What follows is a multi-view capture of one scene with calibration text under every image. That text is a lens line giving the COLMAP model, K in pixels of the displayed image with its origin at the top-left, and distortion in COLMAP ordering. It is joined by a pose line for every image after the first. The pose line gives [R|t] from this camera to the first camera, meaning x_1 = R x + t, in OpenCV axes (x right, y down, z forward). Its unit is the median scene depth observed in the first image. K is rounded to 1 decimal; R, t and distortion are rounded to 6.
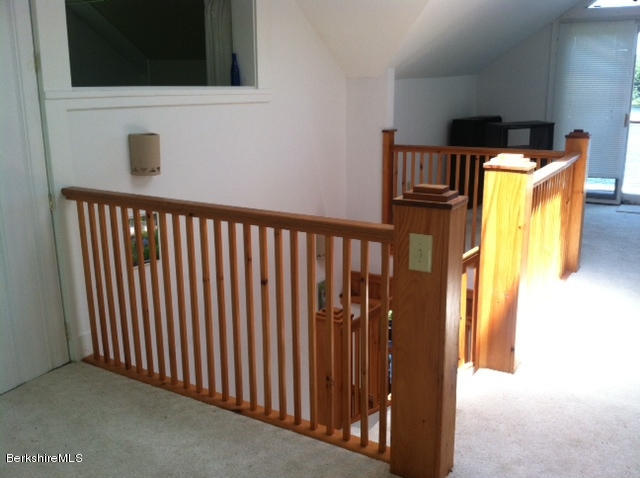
lens RADIAL K [[608.8, 0, 322.0], [0, 608.8, 245.8], [0, 0, 1]] dist [0.109336, -0.306433]
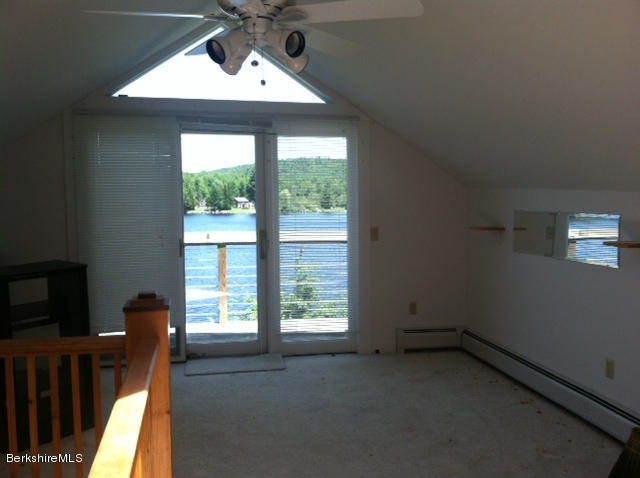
lens RADIAL K [[615.6, 0, 320.5], [0, 615.6, 241.2], [0, 0, 1]] dist [0.132690, -0.447604]
pose [[0.736375, -0.046530, 0.674972, 0.134284], [0.166817, 0.979319, -0.114481, -0.113833], [-0.655686, 0.196898, 0.728908, 0.394891]]
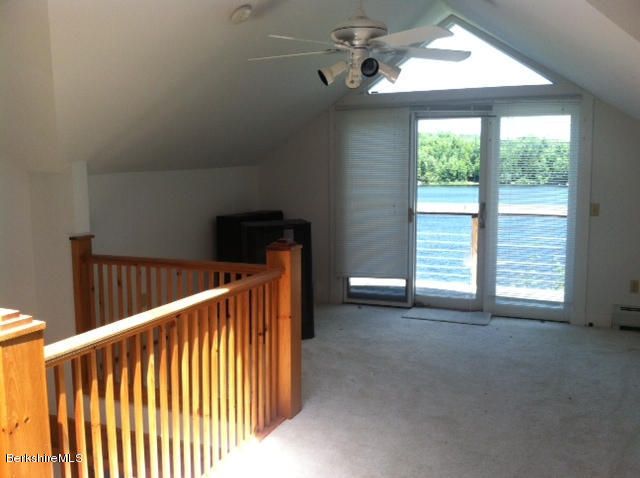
lens RADIAL K [[608.8, 0, 322.0], [0, 608.8, 245.8], [0, 0, 1]] dist [0.109336, -0.306433]
pose [[0.989103, -0.018057, 0.146113, 0.272374], [0.036123, 0.991878, -0.121956, -0.062892], [-0.142724, 0.125905, 0.981722, 0.160539]]
